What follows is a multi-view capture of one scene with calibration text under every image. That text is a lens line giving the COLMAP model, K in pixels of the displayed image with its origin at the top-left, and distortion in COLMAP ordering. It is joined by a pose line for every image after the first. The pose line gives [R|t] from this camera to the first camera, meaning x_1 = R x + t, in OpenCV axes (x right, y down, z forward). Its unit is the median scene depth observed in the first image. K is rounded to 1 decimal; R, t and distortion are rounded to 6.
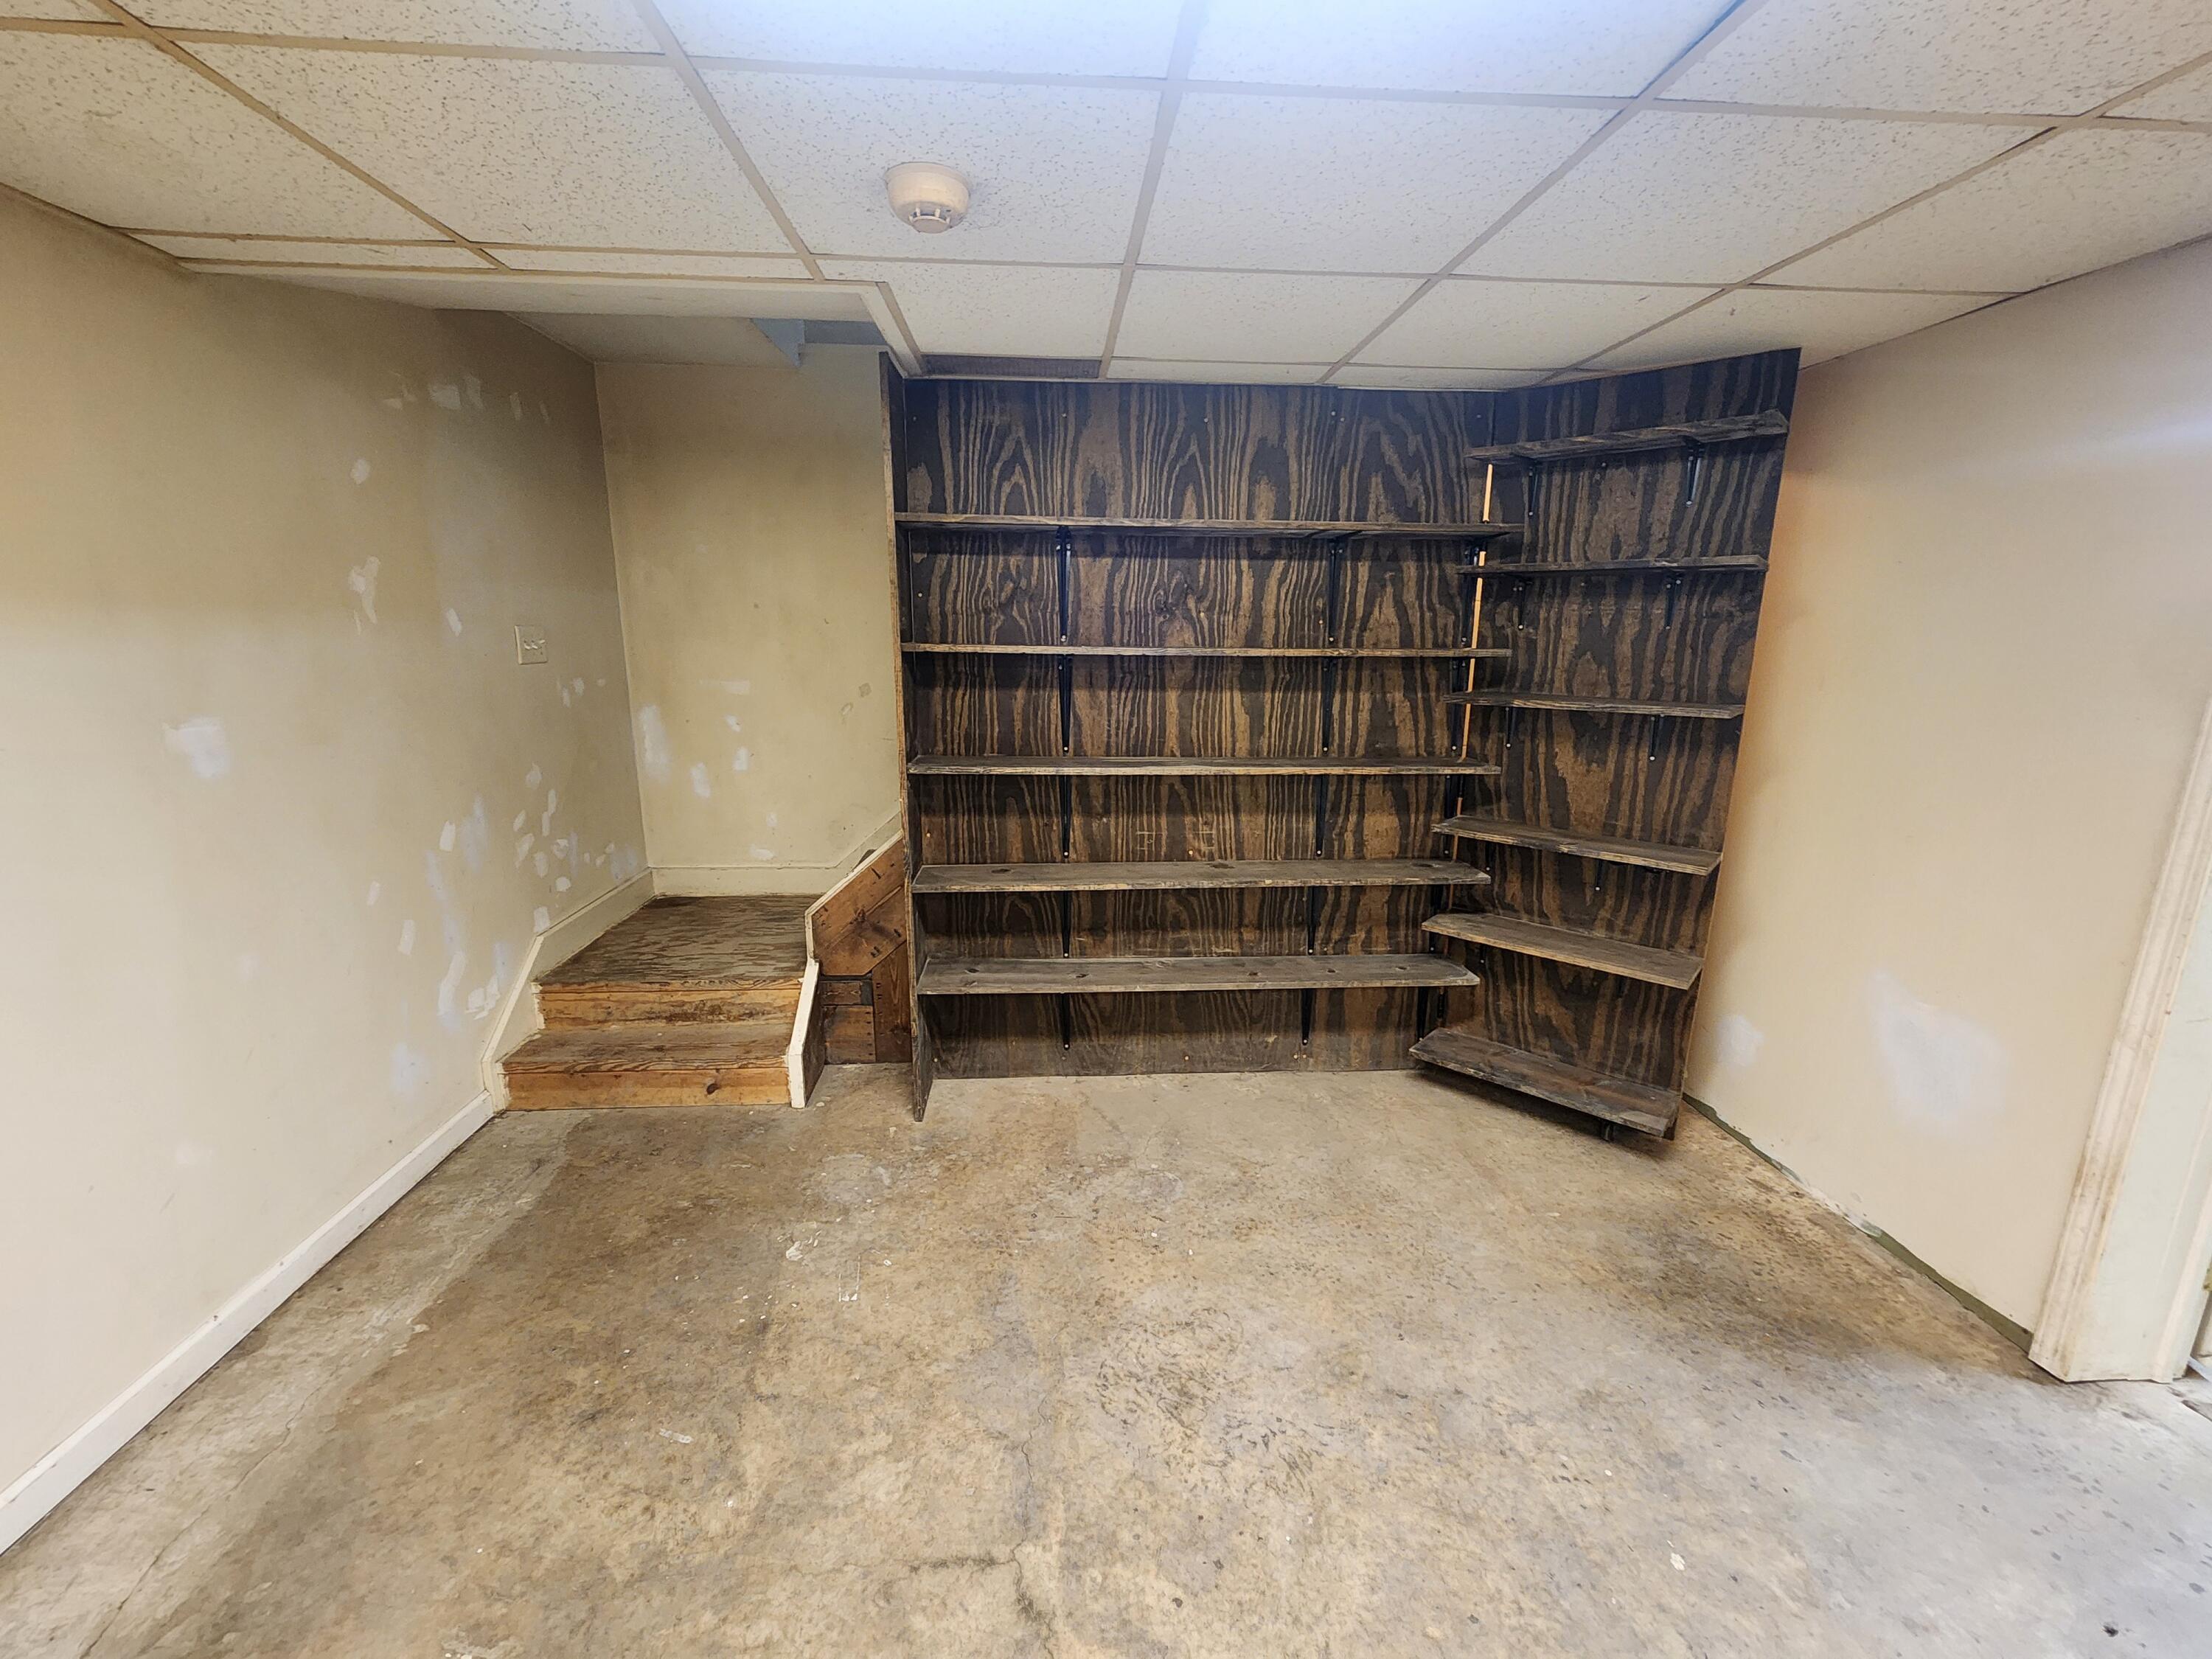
lens RADIAL K [[908.6, 0, 1105.0], [0, 908.6, 825.7], [0, 0, 1]] dist [0.000515, 0.000146]
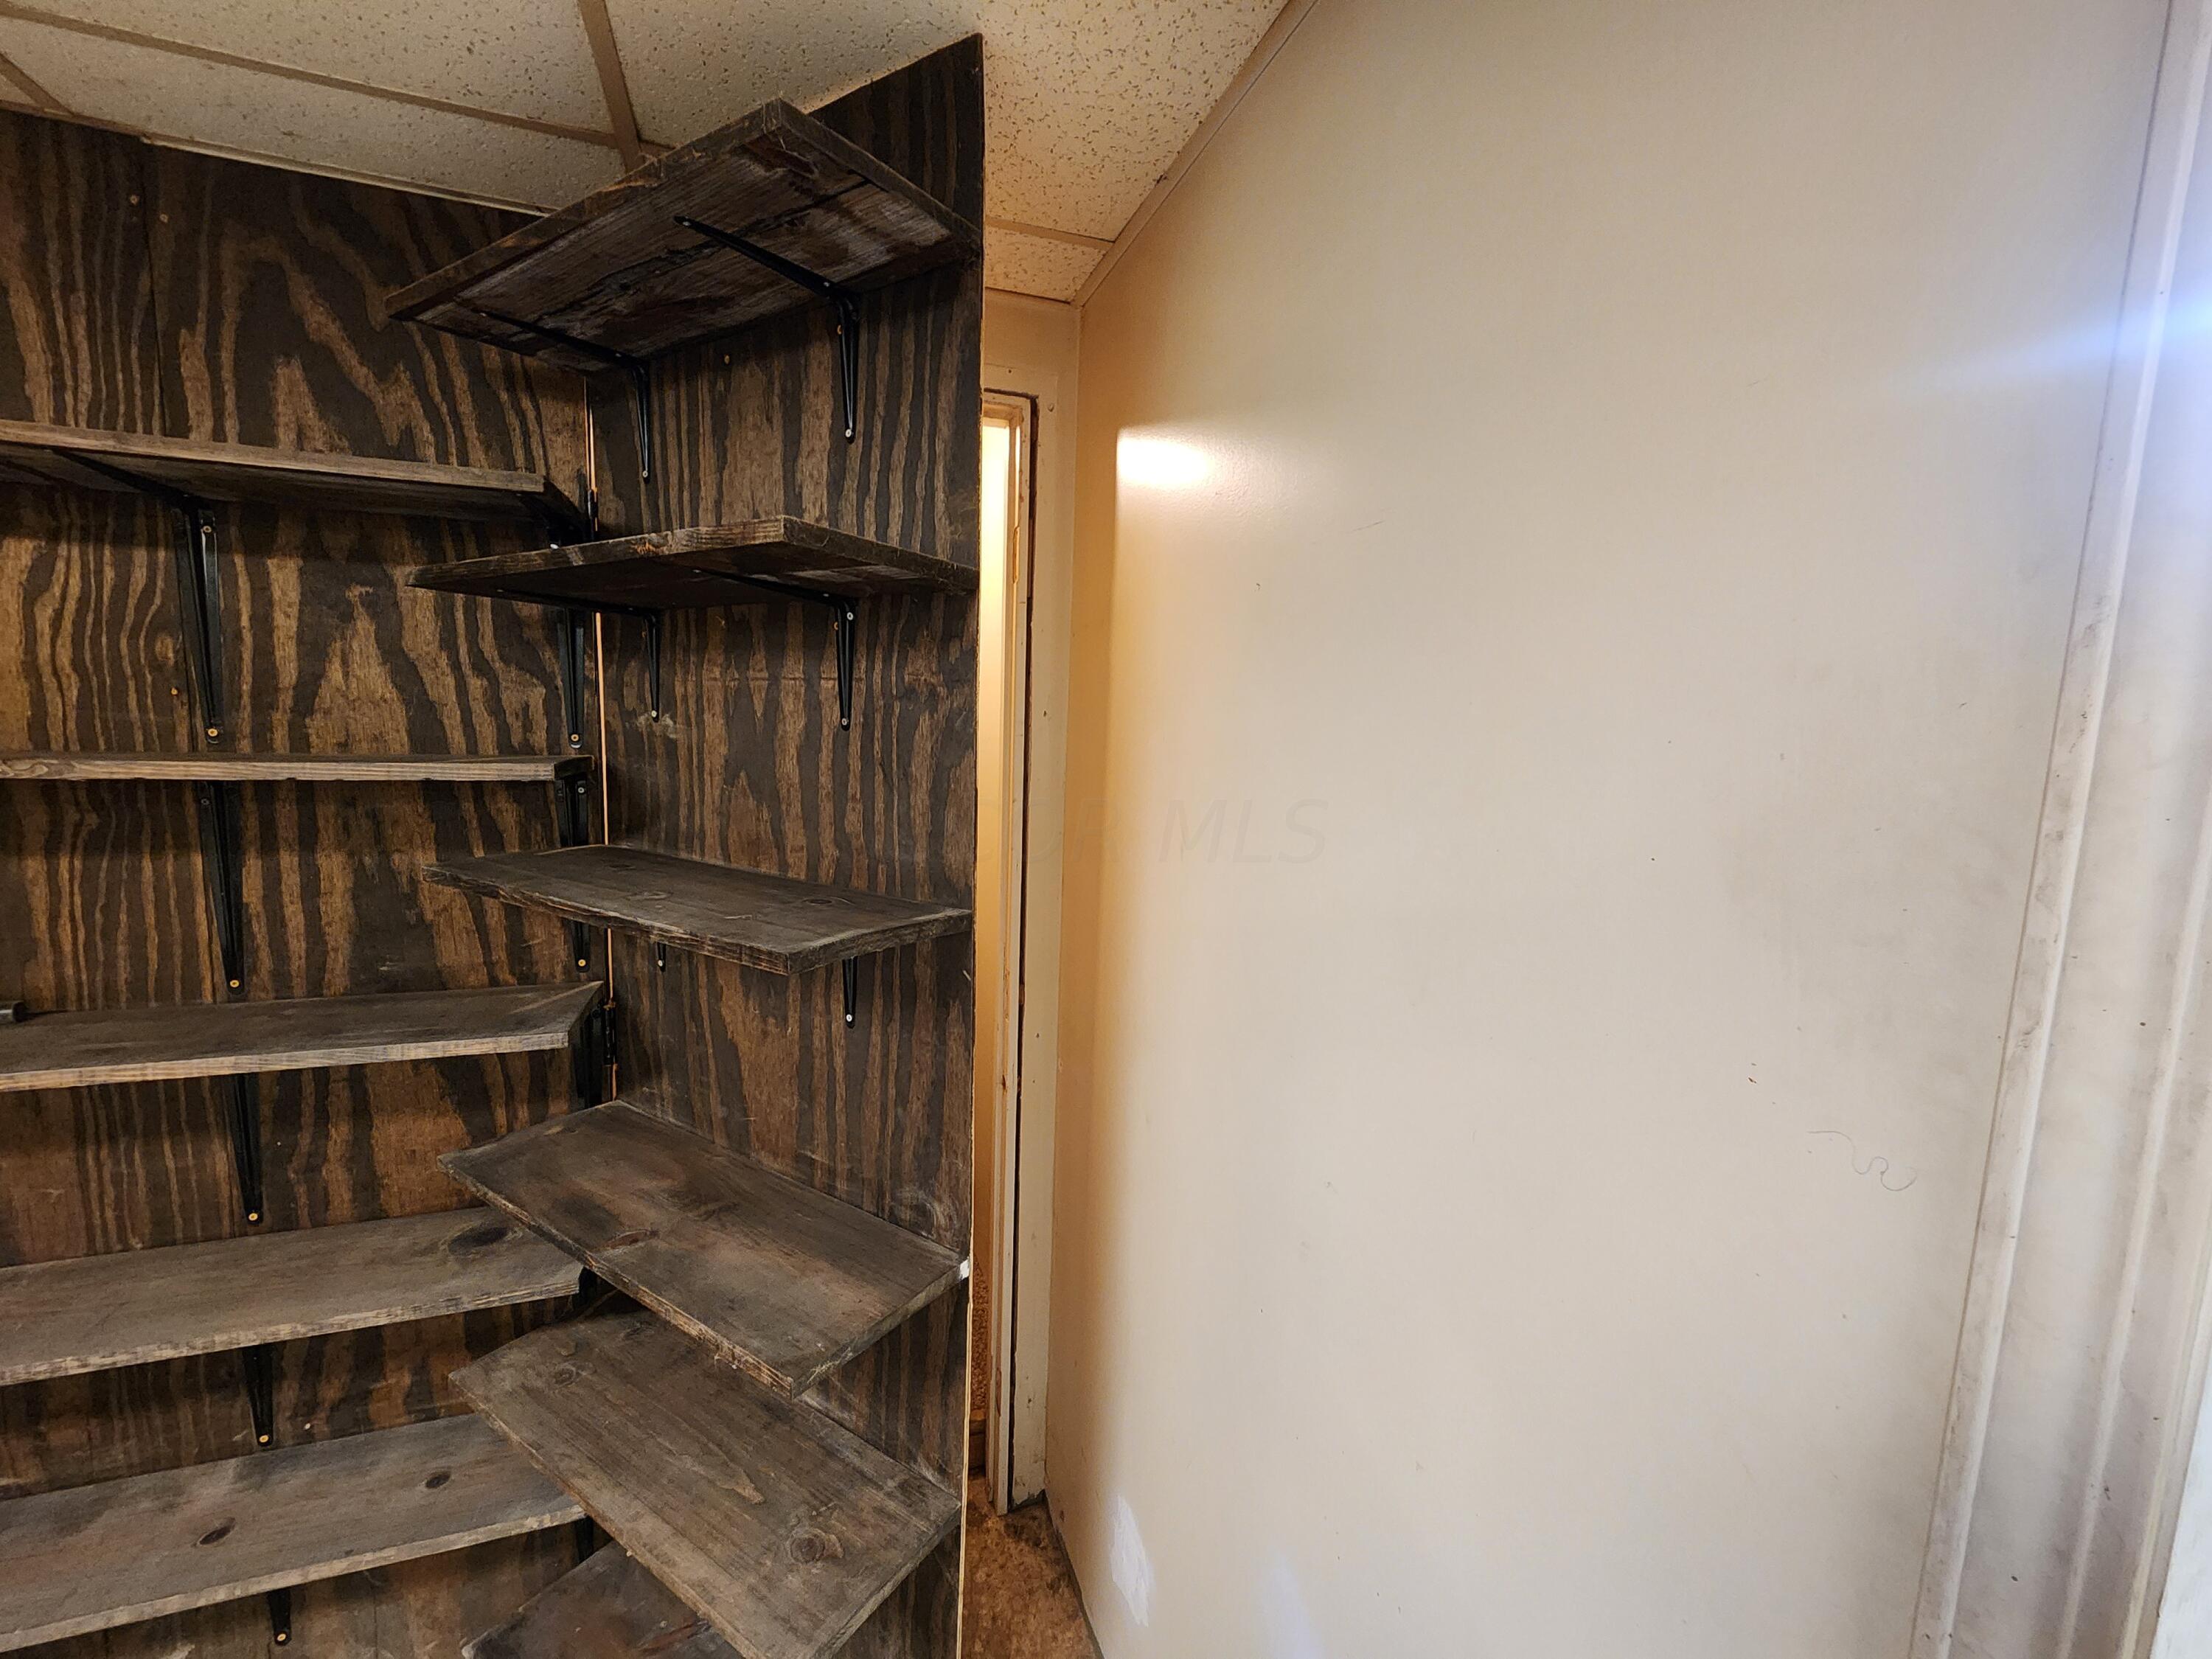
lens RADIAL K [[908.6, 0, 1105.0], [0, 908.6, 825.7], [0, 0, 1]] dist [0.000515, 0.000146]
pose [[0.965730, -0.009056, 0.259392, 0.549884], [0.033221, 0.995484, -0.088928, -0.111004], [-0.257415, 0.094498, 0.961669, 0.490805]]
